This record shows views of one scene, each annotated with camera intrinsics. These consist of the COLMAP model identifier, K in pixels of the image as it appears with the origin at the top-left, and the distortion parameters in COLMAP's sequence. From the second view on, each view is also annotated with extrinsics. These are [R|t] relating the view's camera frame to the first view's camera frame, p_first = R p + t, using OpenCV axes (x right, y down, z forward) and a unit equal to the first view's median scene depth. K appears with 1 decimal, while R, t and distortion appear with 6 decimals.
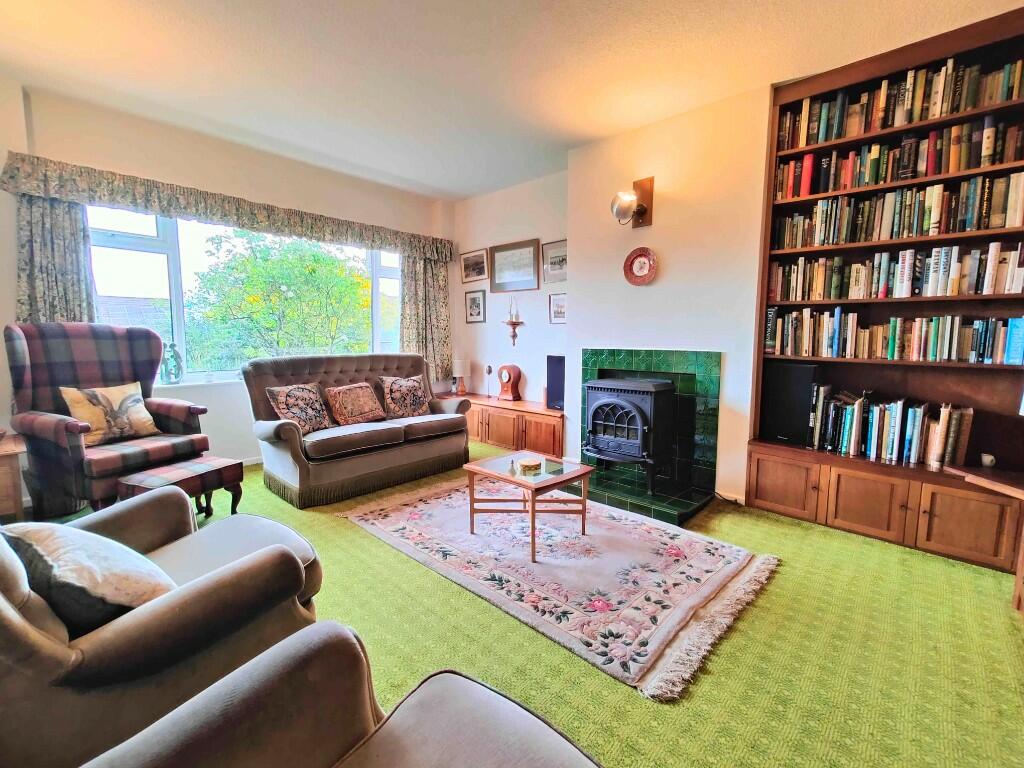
lens RADIAL K [[449.2, 0, 510.5], [0, 449.2, 380.7], [0, 0, 1]] dist [0.006885, 0.000222]
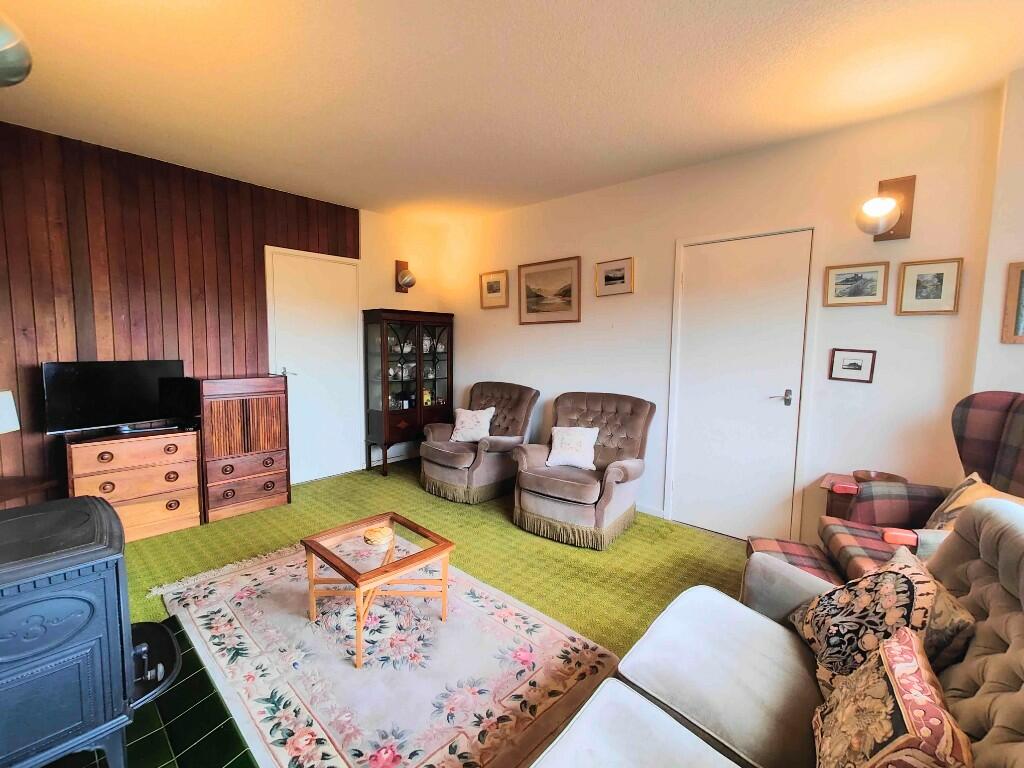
lens RADIAL K [[449.2, 0, 510.5], [0, 449.2, 380.7], [0, 0, 1]] dist [0.006885, 0.000222]
pose [[-0.999622, -0.022957, -0.015144, -0.172181], [-0.025449, 0.980883, 0.192926, -0.251653], [0.010426, 0.193238, -0.981096, 1.610716]]
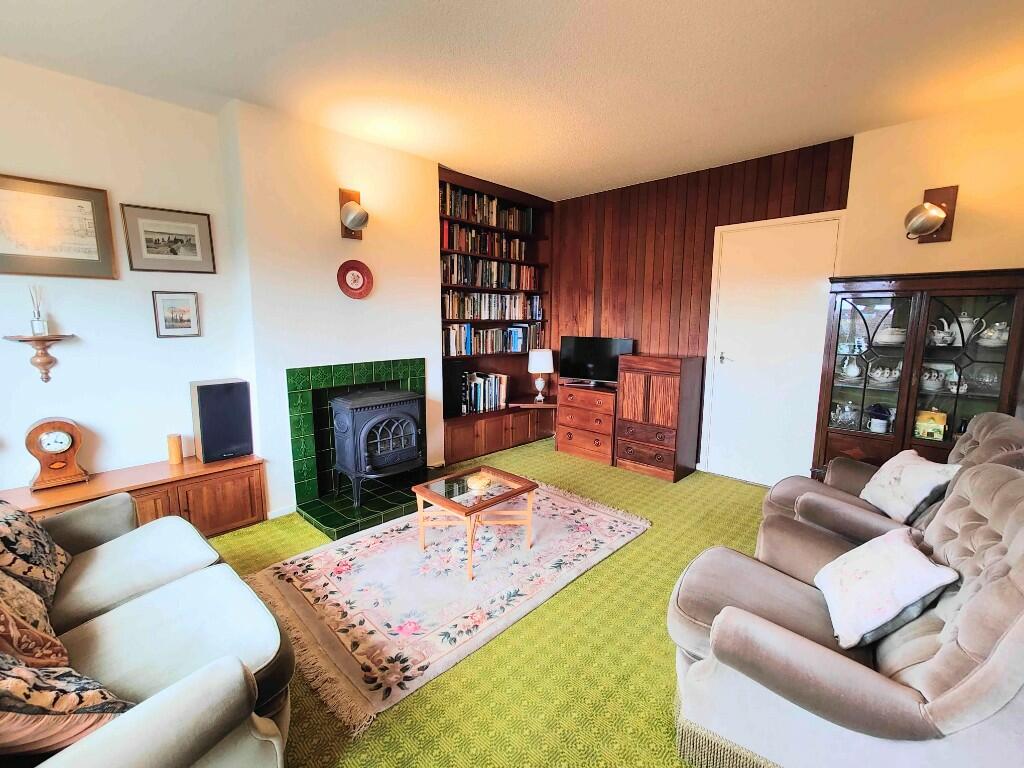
lens RADIAL K [[447.6, 0, 510.5], [0, 447.6, 386.5], [0, 0, 1]] dist [-0.017109, -0.000063]
pose [[0.016110, -0.159655, 0.987041, -0.851438], [0.099887, 0.982488, 0.157288, -0.171922], [-0.994868, 0.096058, 0.031775, 0.783562]]
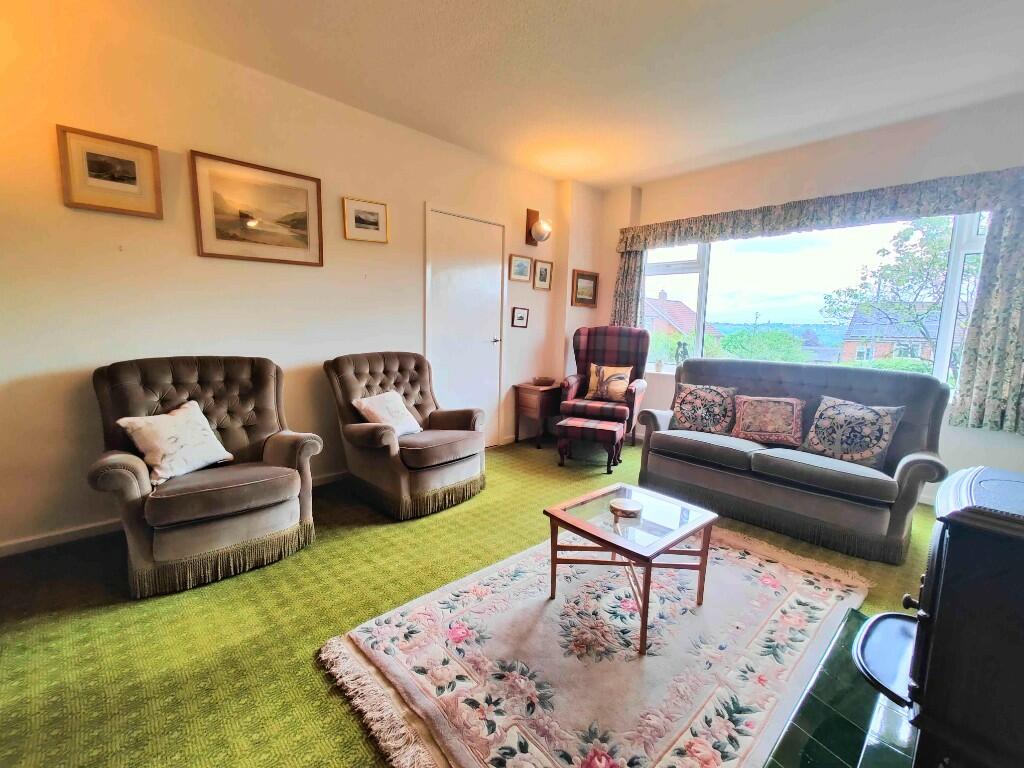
lens RADIAL K [[449.2, 0, 510.5], [0, 449.2, 380.7], [0, 0, 1]] dist [0.006885, 0.000222]
pose [[-0.057502, 0.111737, -0.992073, 0.698883], [-0.130013, 0.984416, 0.118411, -0.079444], [0.989844, 0.135791, -0.042079, 0.727974]]
